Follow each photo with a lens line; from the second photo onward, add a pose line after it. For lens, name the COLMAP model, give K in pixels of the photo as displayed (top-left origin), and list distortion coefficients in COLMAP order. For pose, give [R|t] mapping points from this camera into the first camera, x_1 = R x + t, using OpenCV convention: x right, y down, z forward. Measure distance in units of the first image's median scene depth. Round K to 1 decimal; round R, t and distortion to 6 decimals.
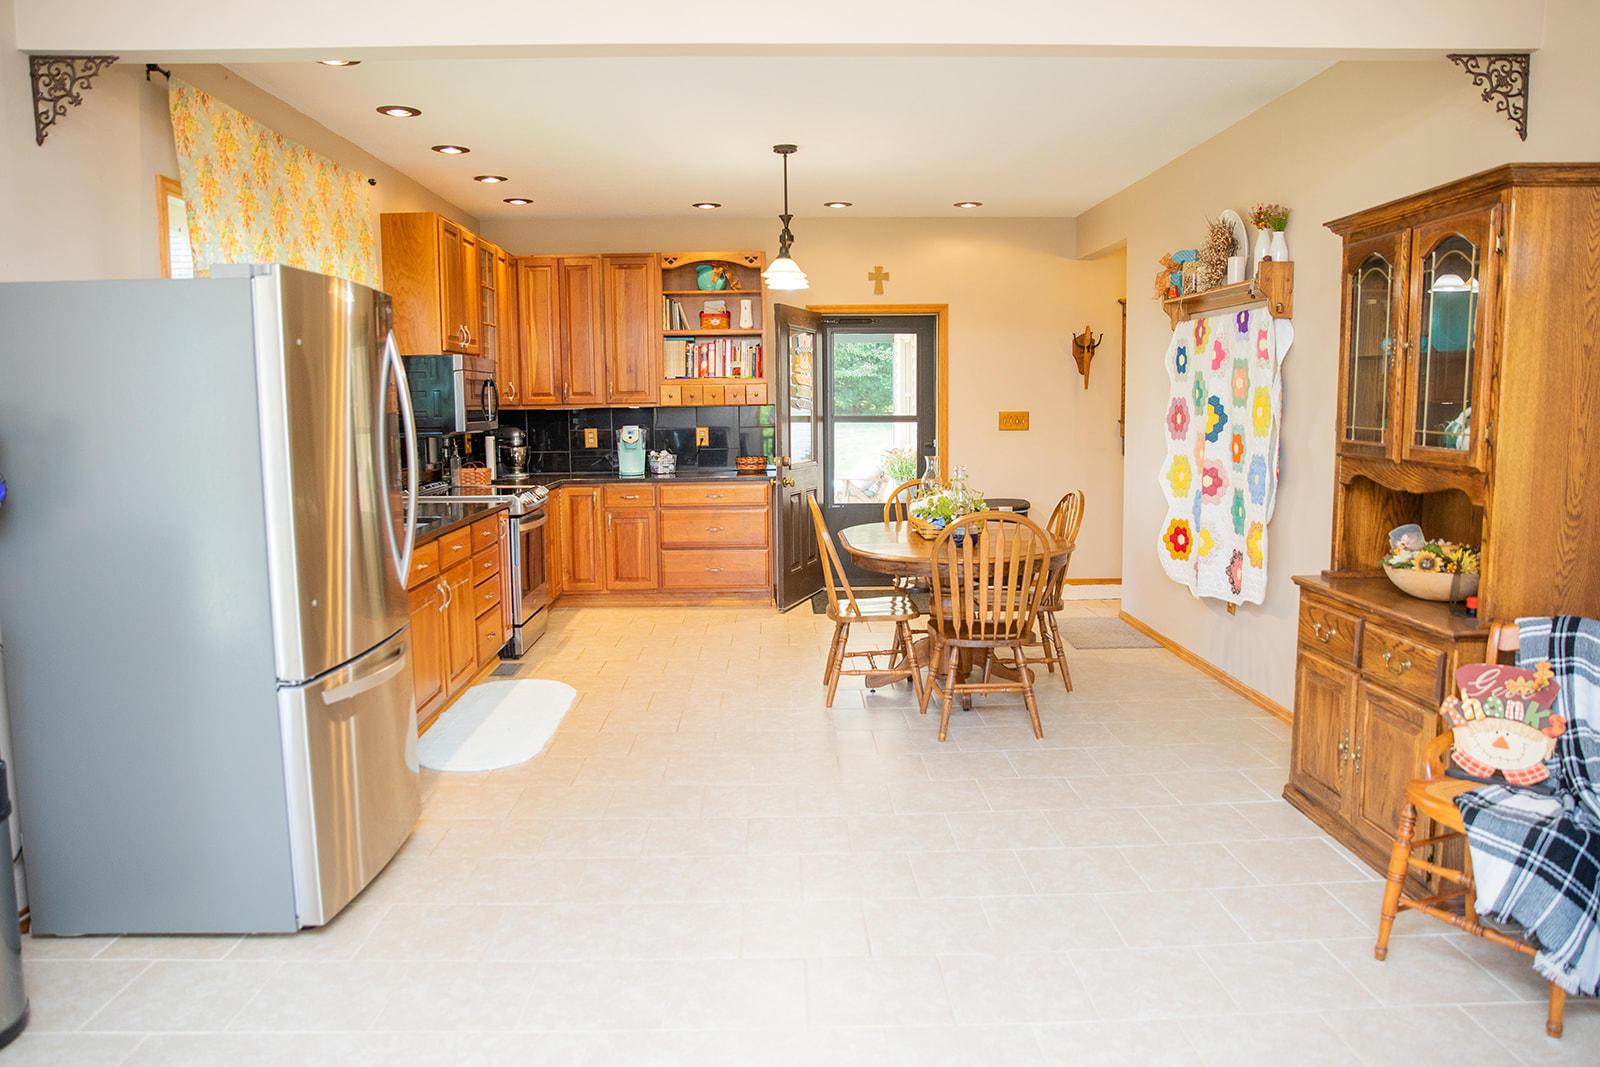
lens RADIAL K [[1111.0, 0, 800.0], [0, 1111.0, 533.5], [0, 0, 1]] dist [-0.107599, 0.084747]
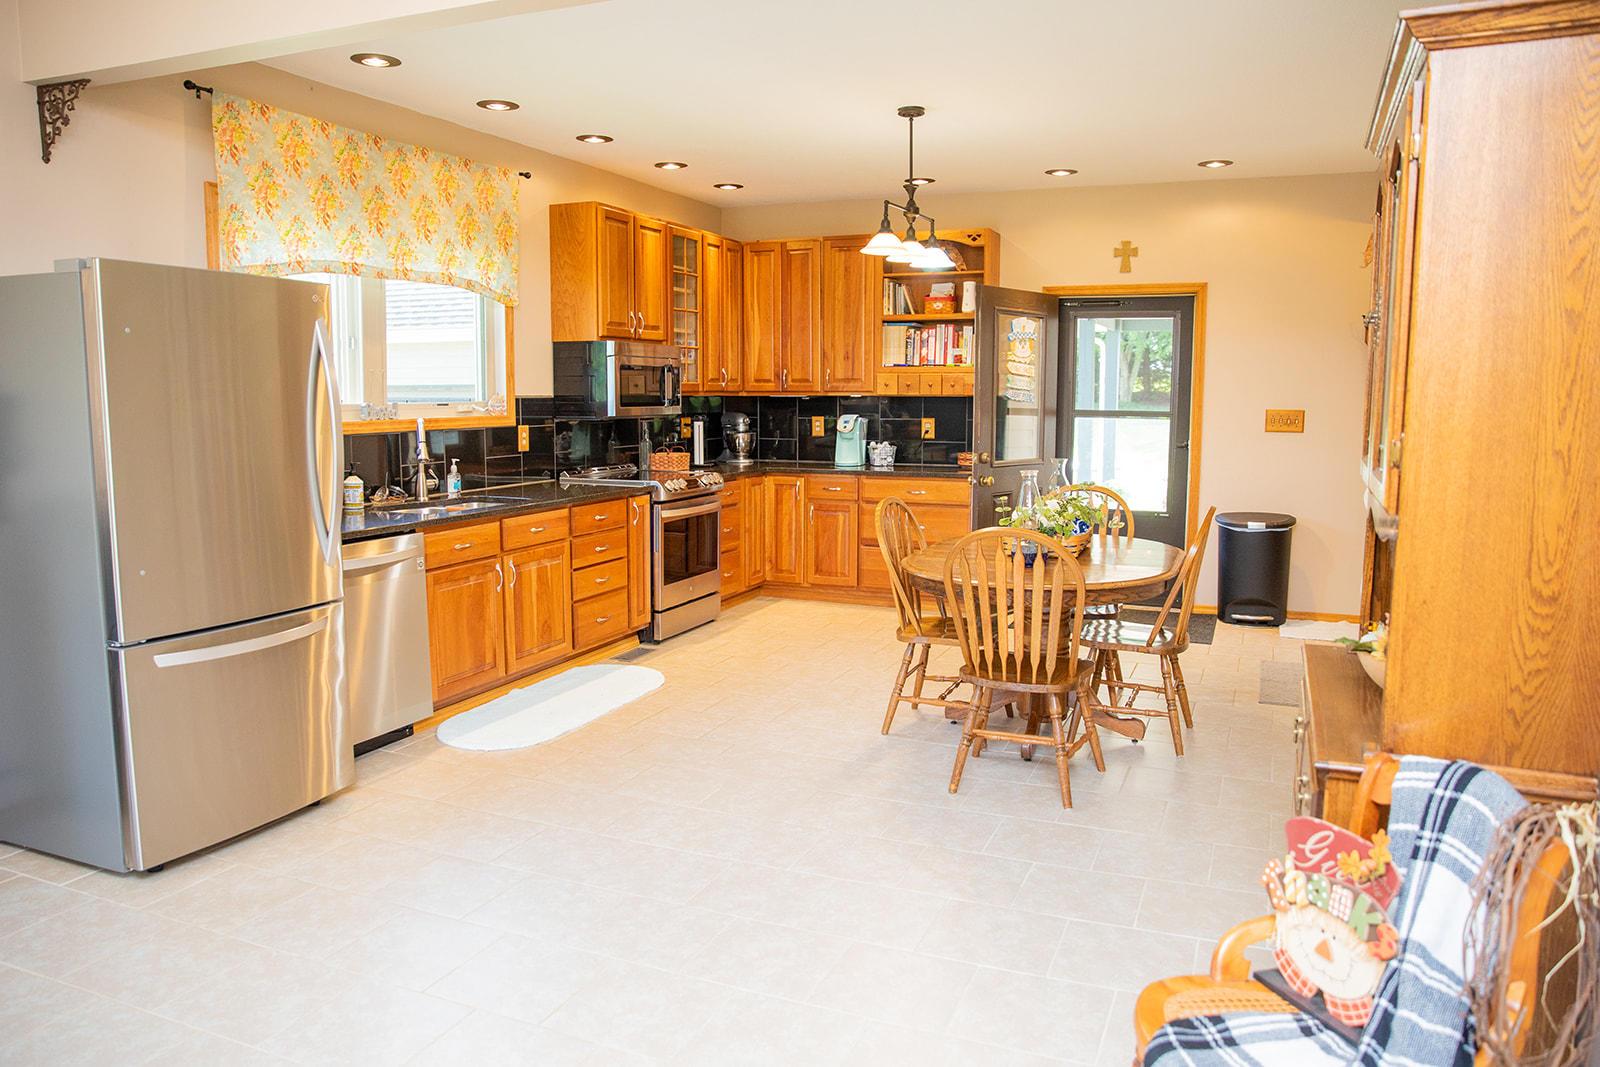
lens RADIAL K [[1111.0, 0, 800.0], [0, 1111.0, 533.5], [0, 0, 1]] dist [-0.107599, 0.084747]
pose [[0.912994, 0.065491, -0.402683, 0.212430], [-0.061416, 0.997846, 0.023039, -0.014620], [0.403324, 0.003697, 0.915050, 0.105388]]
